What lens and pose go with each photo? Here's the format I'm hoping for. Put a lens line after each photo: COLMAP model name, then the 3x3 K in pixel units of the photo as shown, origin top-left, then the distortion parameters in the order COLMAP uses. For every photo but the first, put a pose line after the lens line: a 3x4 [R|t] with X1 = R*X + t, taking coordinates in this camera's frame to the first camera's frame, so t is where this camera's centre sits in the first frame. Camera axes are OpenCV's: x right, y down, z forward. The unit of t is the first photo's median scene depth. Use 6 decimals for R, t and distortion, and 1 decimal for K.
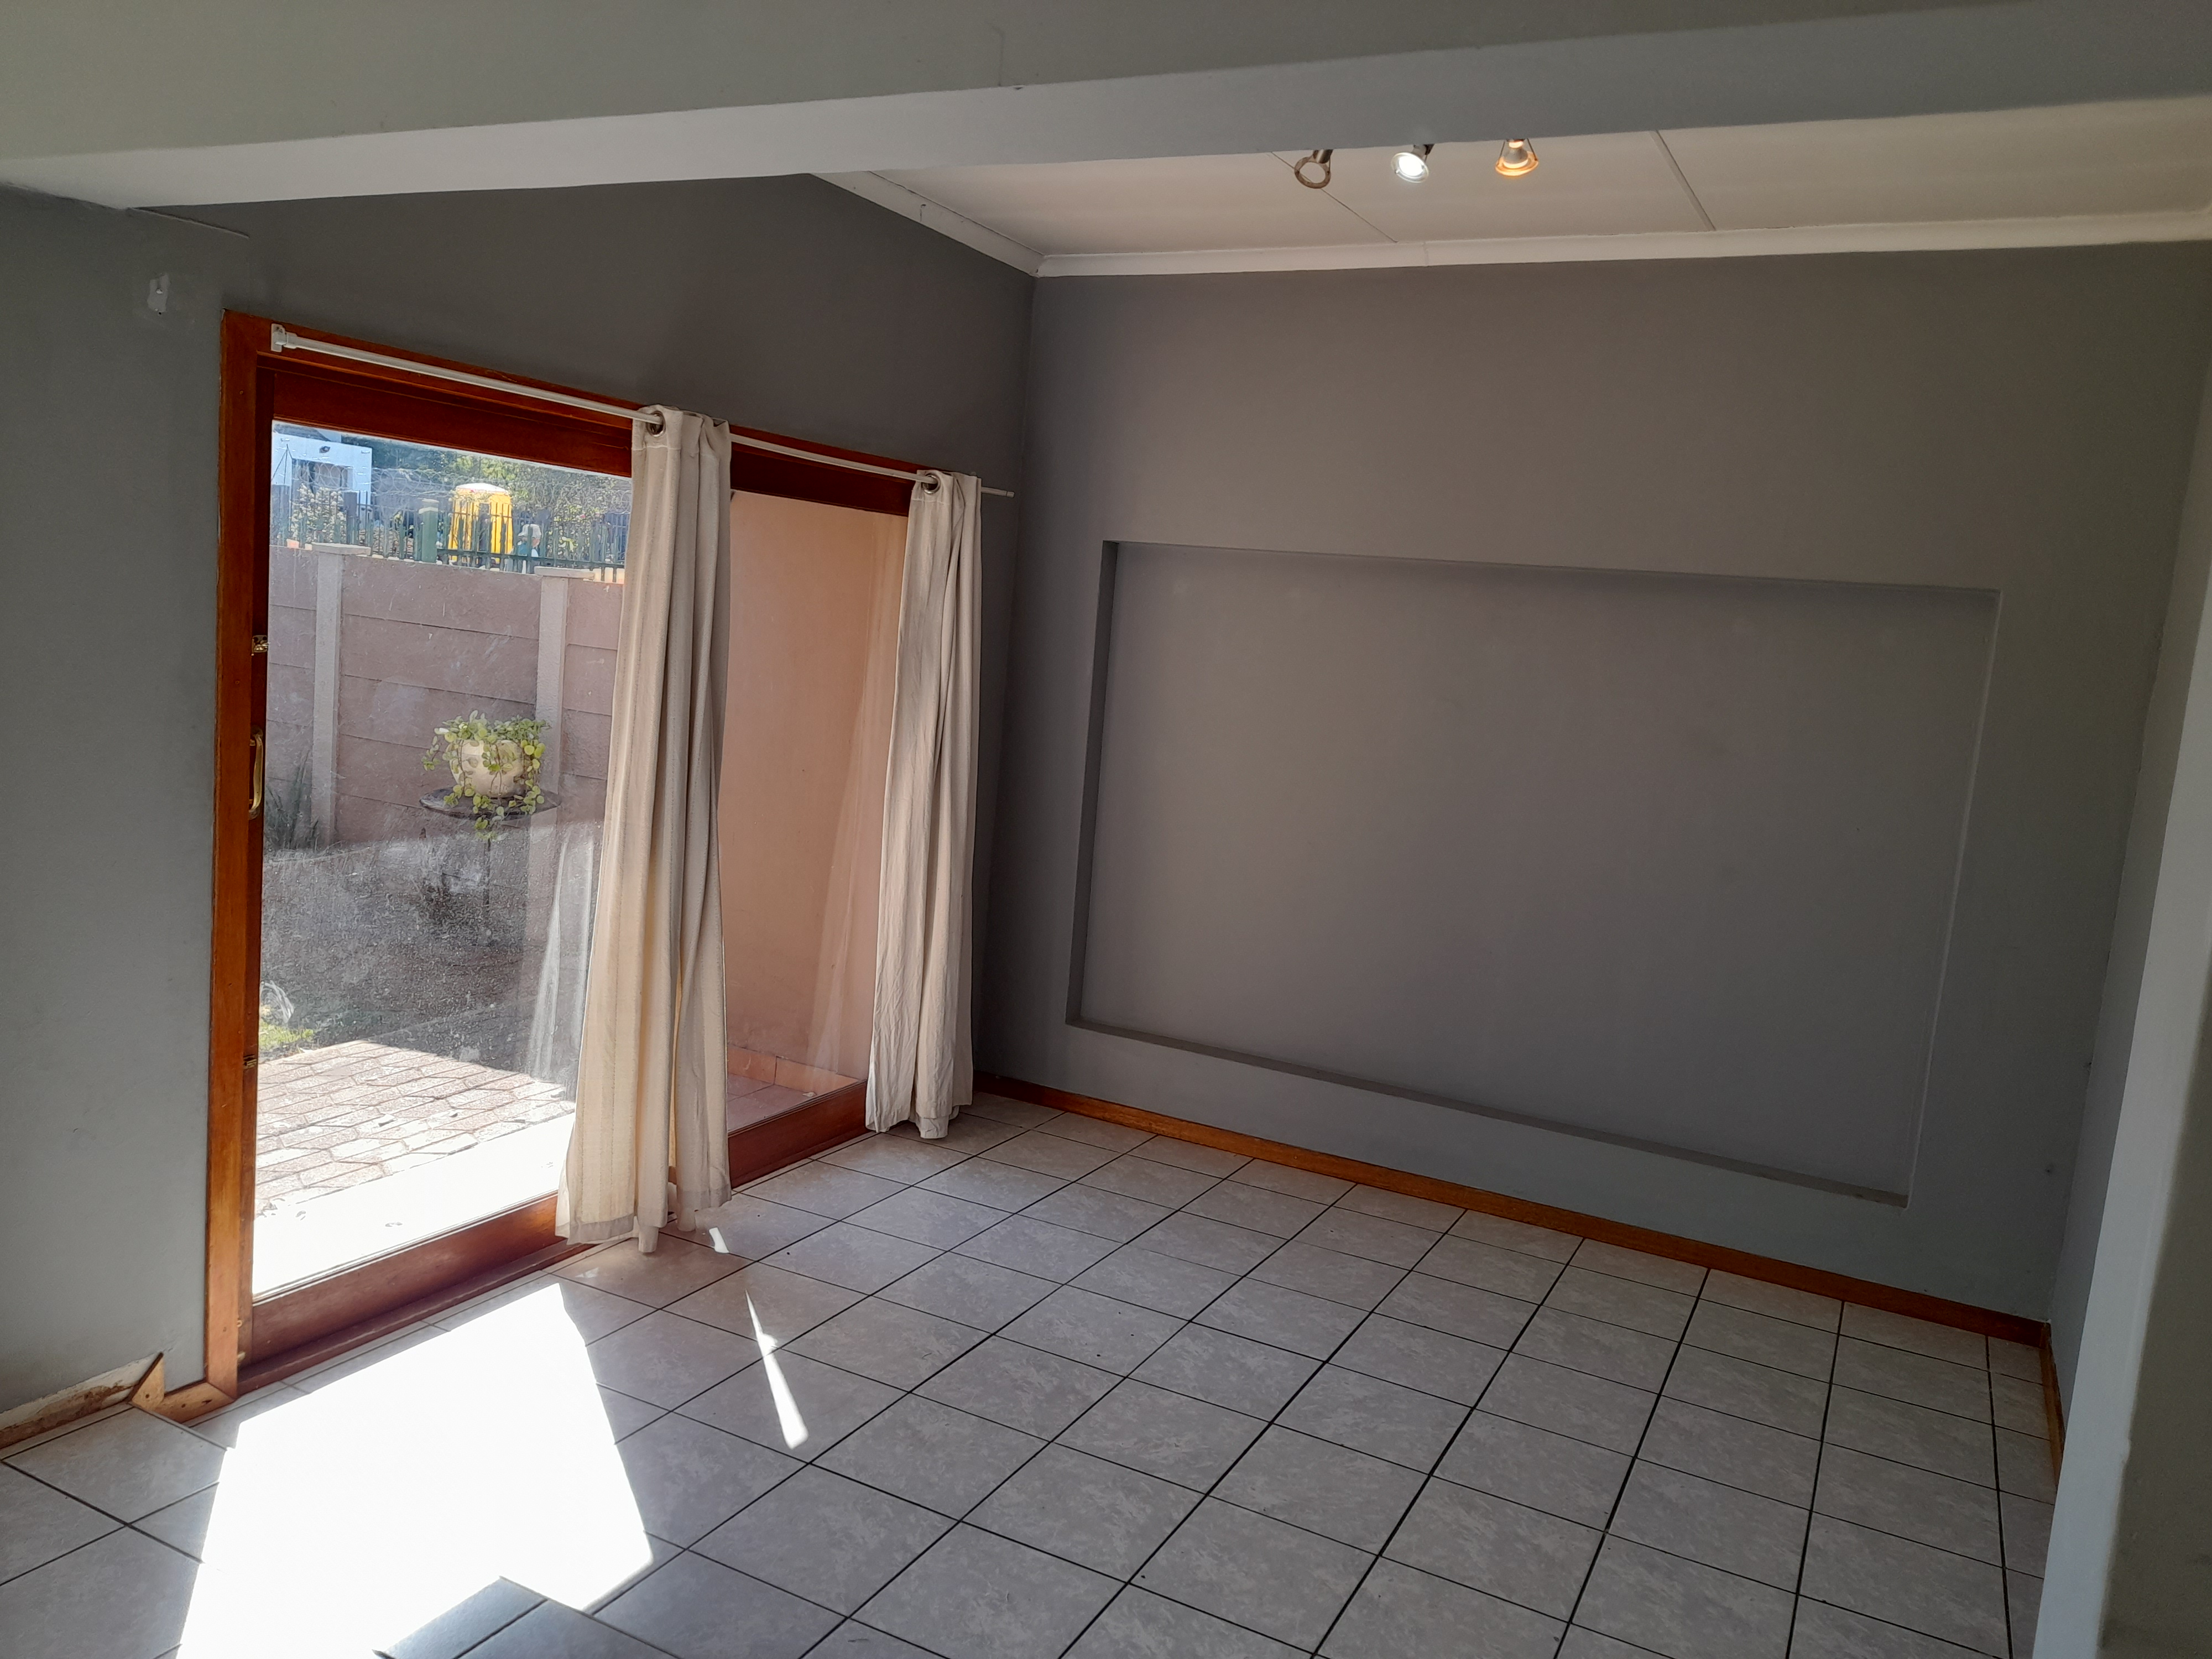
lens RADIAL K [[1624.1, 0, 1115.5], [0, 1624.1, 813.0], [0, 0, 1]] dist [0.023191, -0.021119]
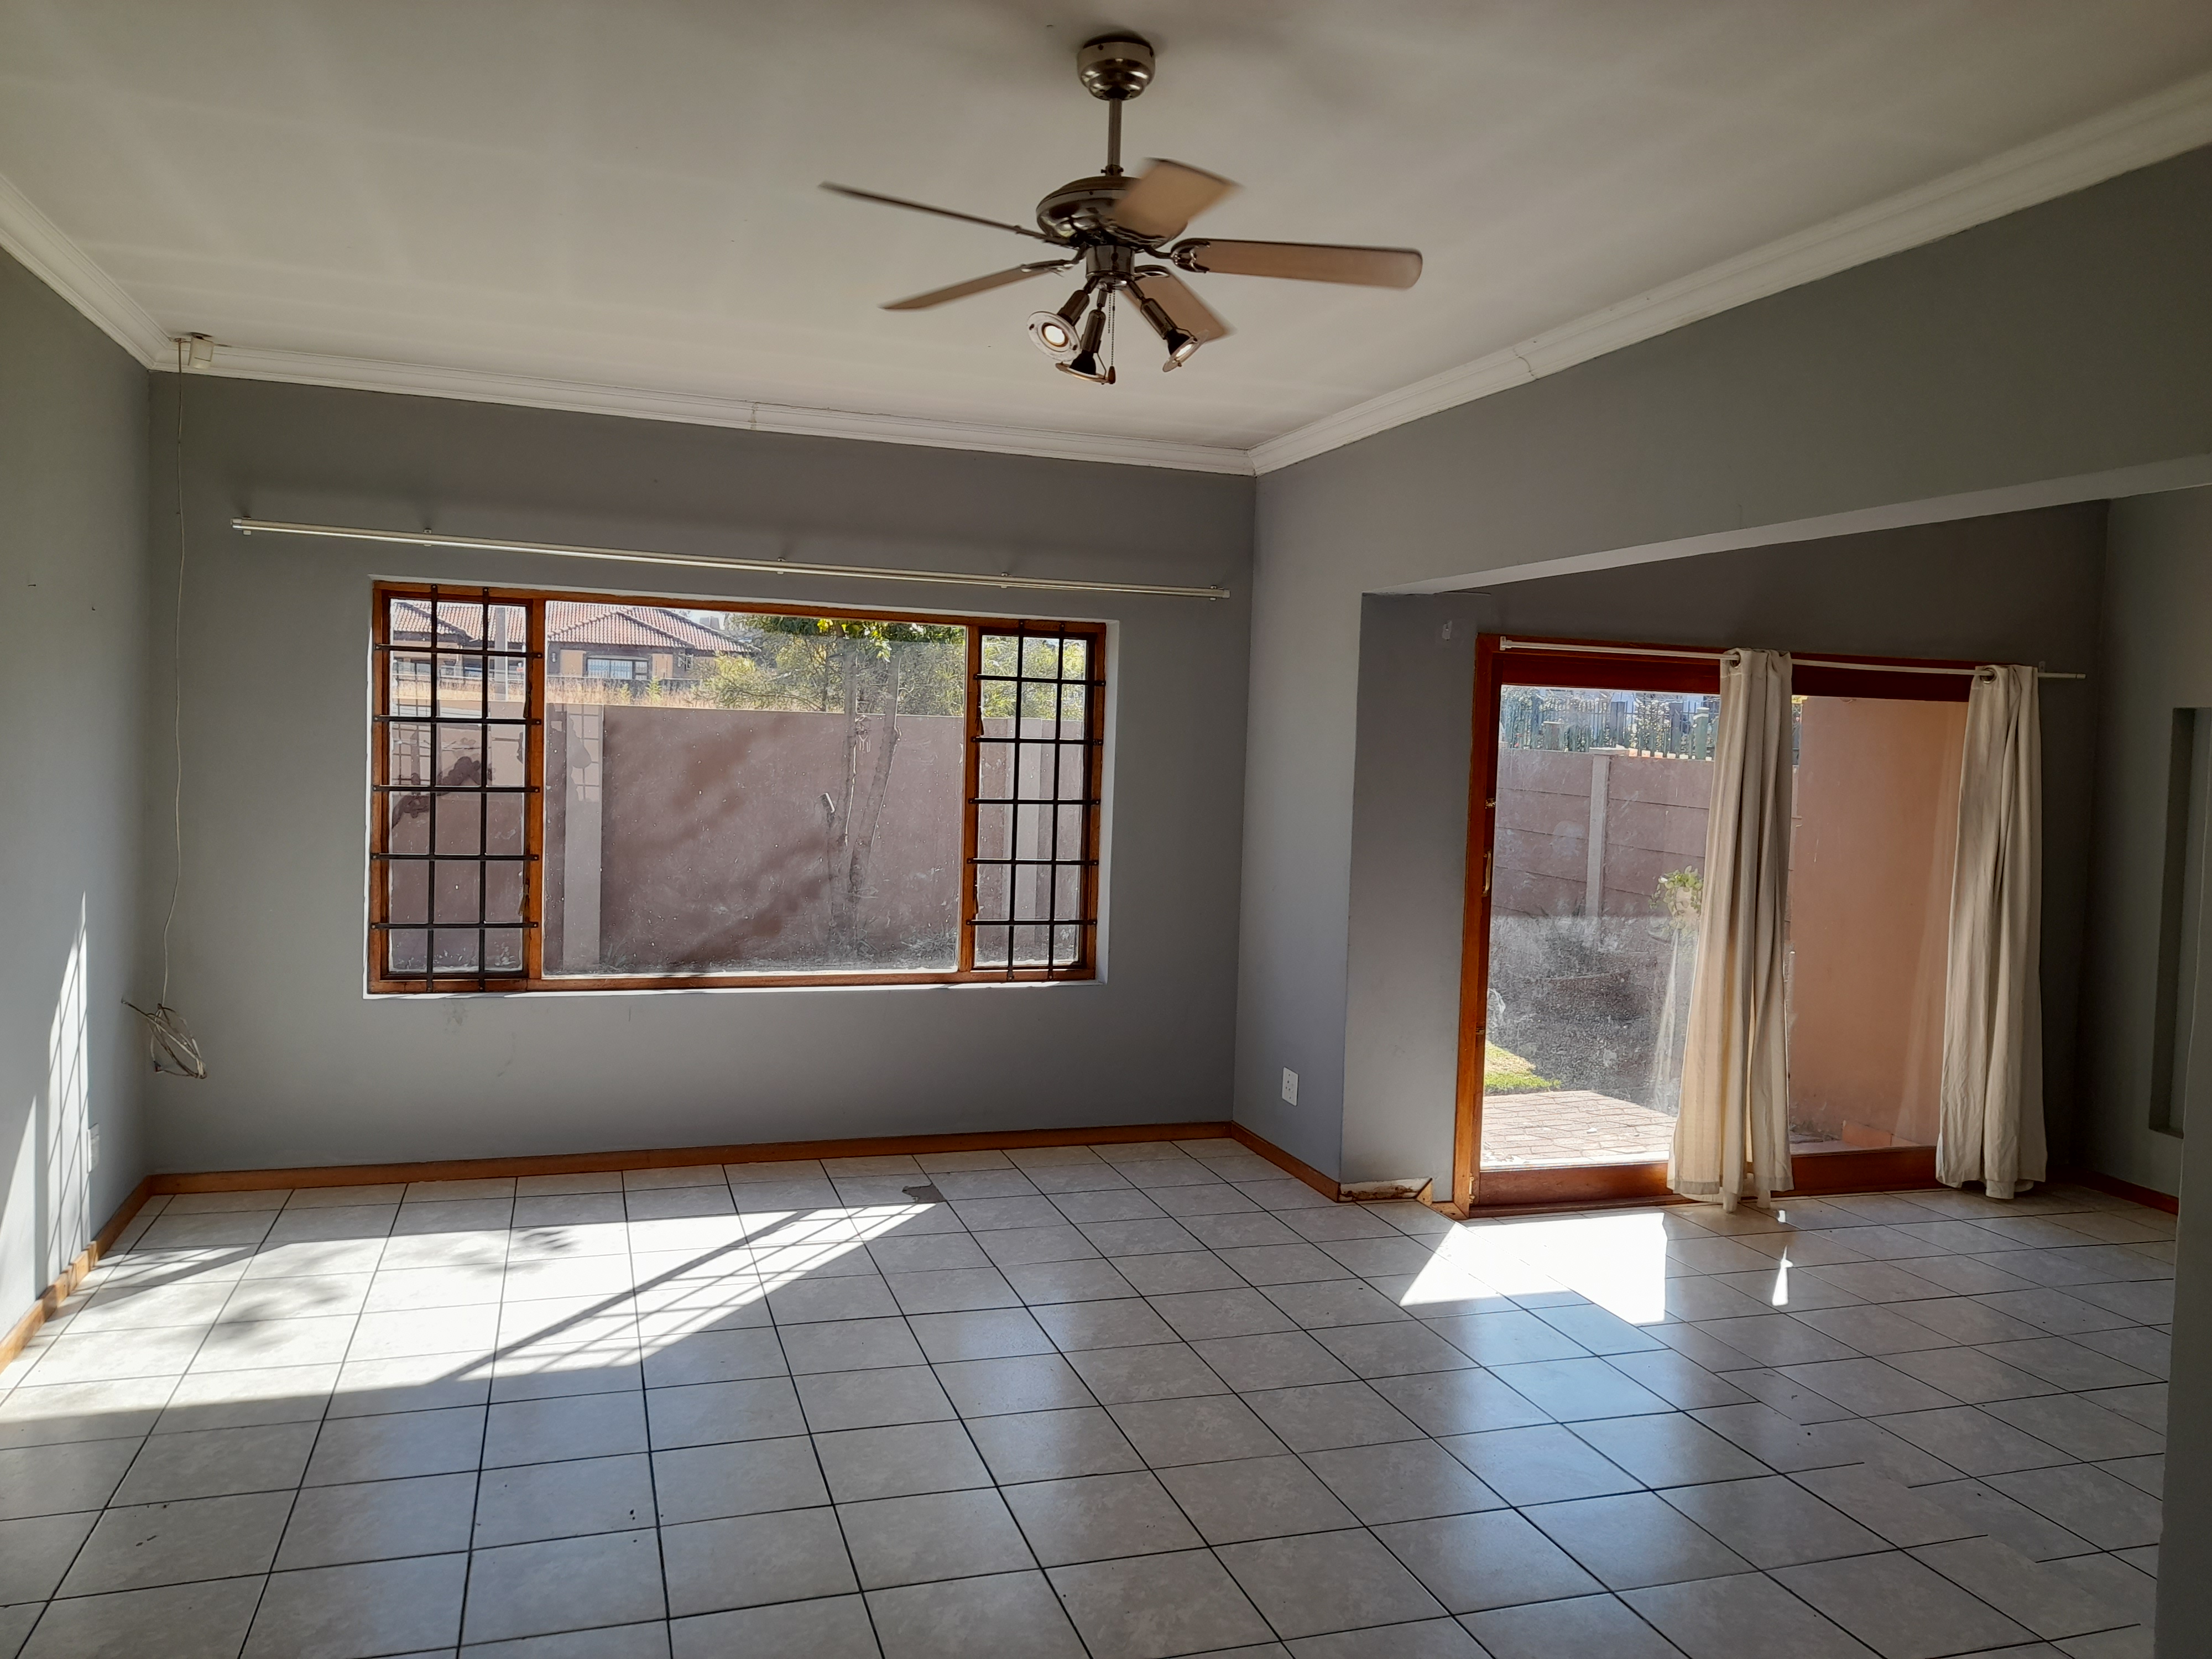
lens RADIAL K [[1624.1, 0, 1107.2], [0, 1624.1, 821.8], [0, 0, 1]] dist [0.023191, -0.021119]
pose [[0.708790, -0.021377, -0.705096, 0.385249], [-0.058762, 0.994277, -0.089215, 0.088937], [0.702968, 0.104668, 0.703477, -0.499762]]
